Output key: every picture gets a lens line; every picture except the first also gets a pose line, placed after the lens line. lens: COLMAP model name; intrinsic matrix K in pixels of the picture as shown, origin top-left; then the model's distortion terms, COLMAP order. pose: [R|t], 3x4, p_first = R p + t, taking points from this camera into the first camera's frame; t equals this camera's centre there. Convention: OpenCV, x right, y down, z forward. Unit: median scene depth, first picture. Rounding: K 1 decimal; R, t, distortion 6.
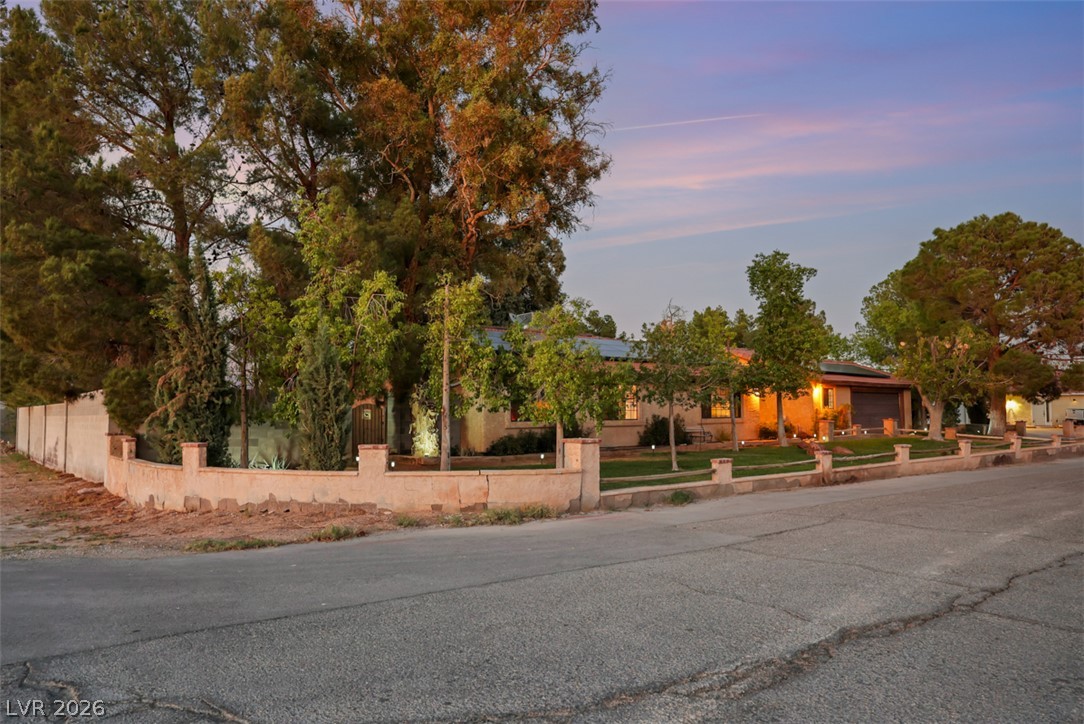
lens RADIAL K [[701.0, 0, 540.3], [0, 701.0, 363.7], [0, 0, 1]] dist [0.003696, 0.000247]
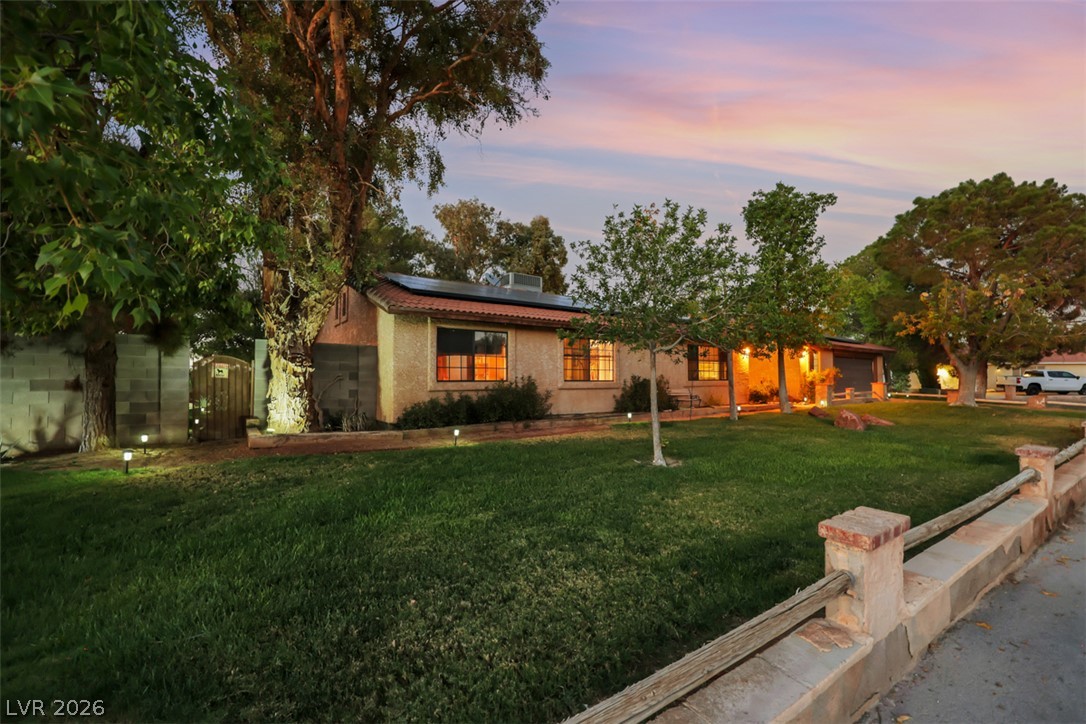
lens RADIAL K [[444.5, 0, 544.0], [0, 444.5, 369.3], [0, 0, 1]] dist [-0.004564, -0.000109]
pose [[0.998170, -0.001246, -0.060456, 0.085269], [0.003718, 0.999160, 0.040804, 0.042099], [0.060354, -0.040954, 0.997337, 0.447342]]
